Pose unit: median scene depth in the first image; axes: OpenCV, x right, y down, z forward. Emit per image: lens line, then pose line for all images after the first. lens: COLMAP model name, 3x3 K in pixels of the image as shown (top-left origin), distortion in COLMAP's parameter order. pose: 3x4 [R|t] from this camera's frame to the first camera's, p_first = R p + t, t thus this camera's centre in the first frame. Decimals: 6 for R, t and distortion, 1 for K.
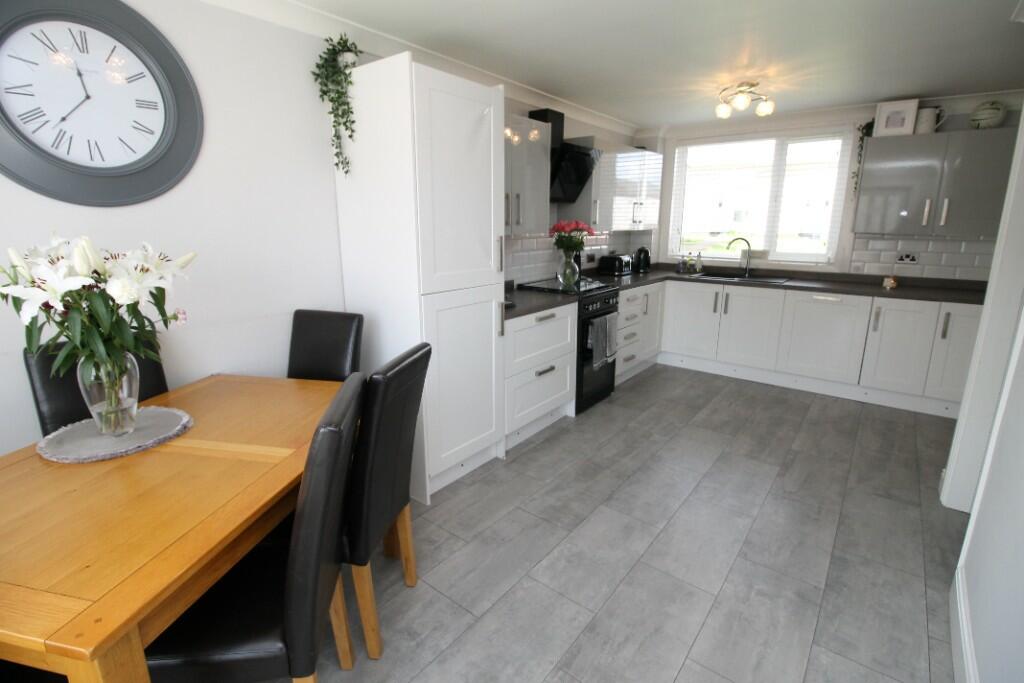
lens RADIAL K [[477.0, 0, 511.2], [0, 477.0, 333.9], [0, 0, 1]] dist [-0.002696, -0.011059]
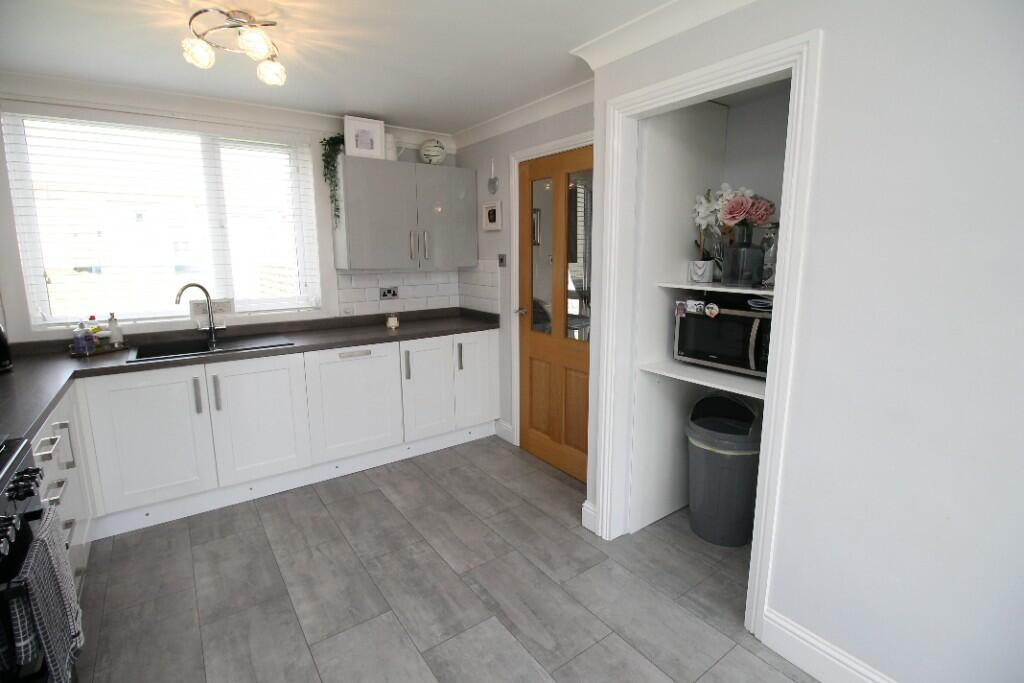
lens RADIAL K [[477.0, 0, 512.3], [0, 477.0, 332.9], [0, 0, 1]] dist [-0.002696, -0.011059]
pose [[0.270442, -0.163712, 0.948715, -0.004973], [0.225174, 0.968859, 0.103000, -0.138088], [-0.936033, 0.185771, 0.298884, 0.551007]]
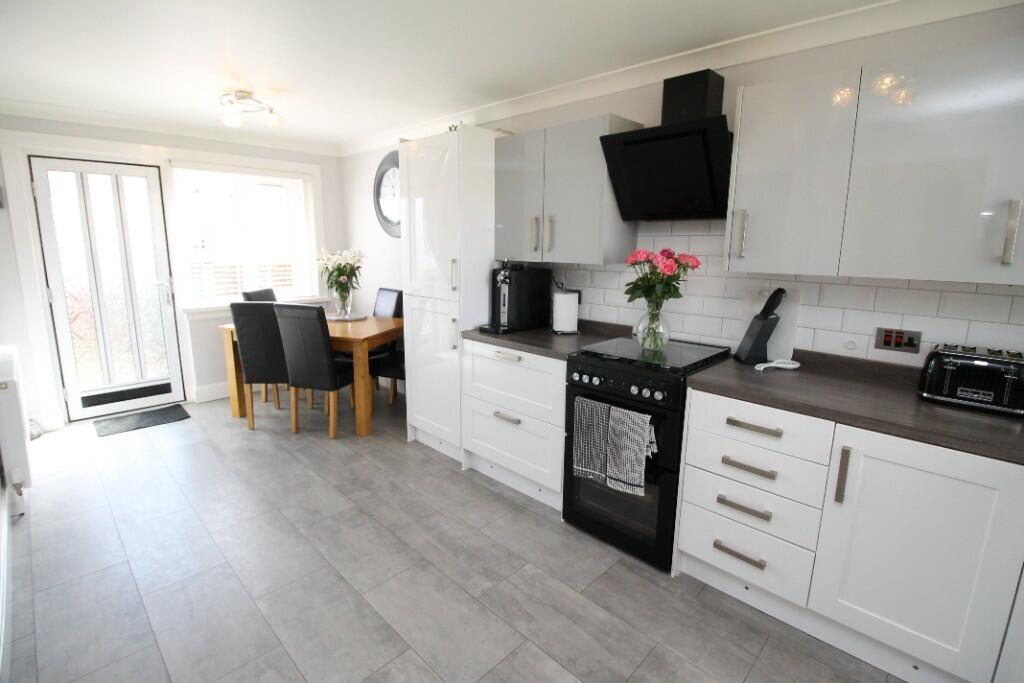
lens RADIAL K [[477.0, 0, 511.6], [0, 477.0, 330.5], [0, 0, 1]] dist [-0.002696, -0.011059]
pose [[-0.102713, 0.177970, -0.978661, 0.775761], [-0.239547, 0.950483, 0.197987, -0.214876], [0.965436, 0.254772, -0.054995, 0.886438]]
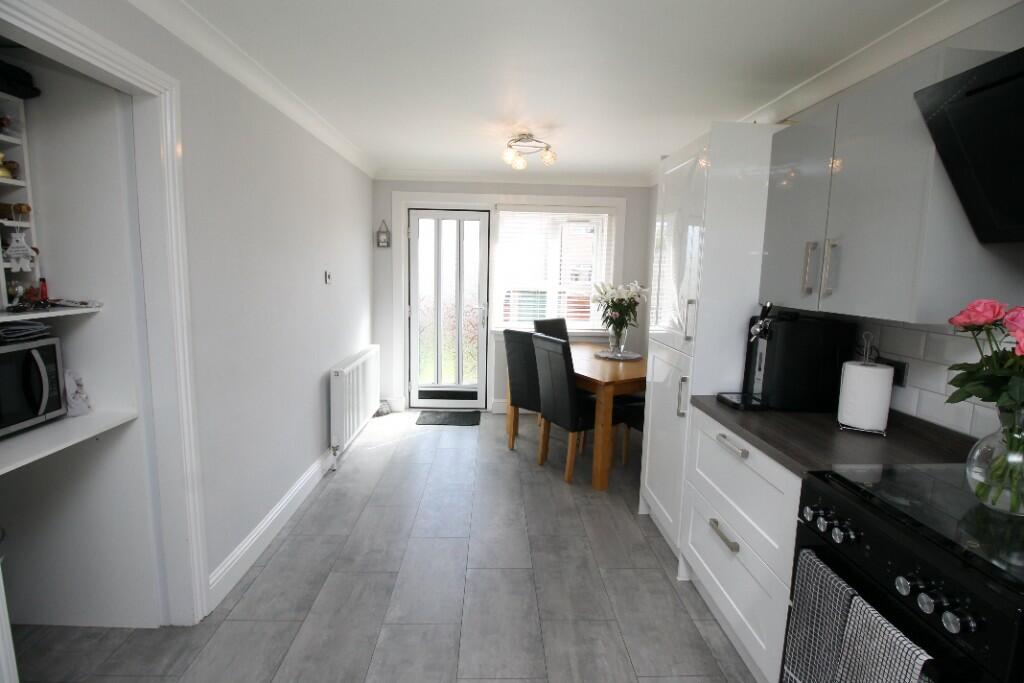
lens RADIAL K [[477.0, 0, 509.8], [0, 477.0, 330.1], [0, 0, 1]] dist [-0.002696, -0.011059]
pose [[-0.759729, 0.063375, -0.647144, 0.555349], [-0.172467, 0.939953, 0.294522, -0.250237], [0.626950, 0.335368, -0.703180, 1.014749]]
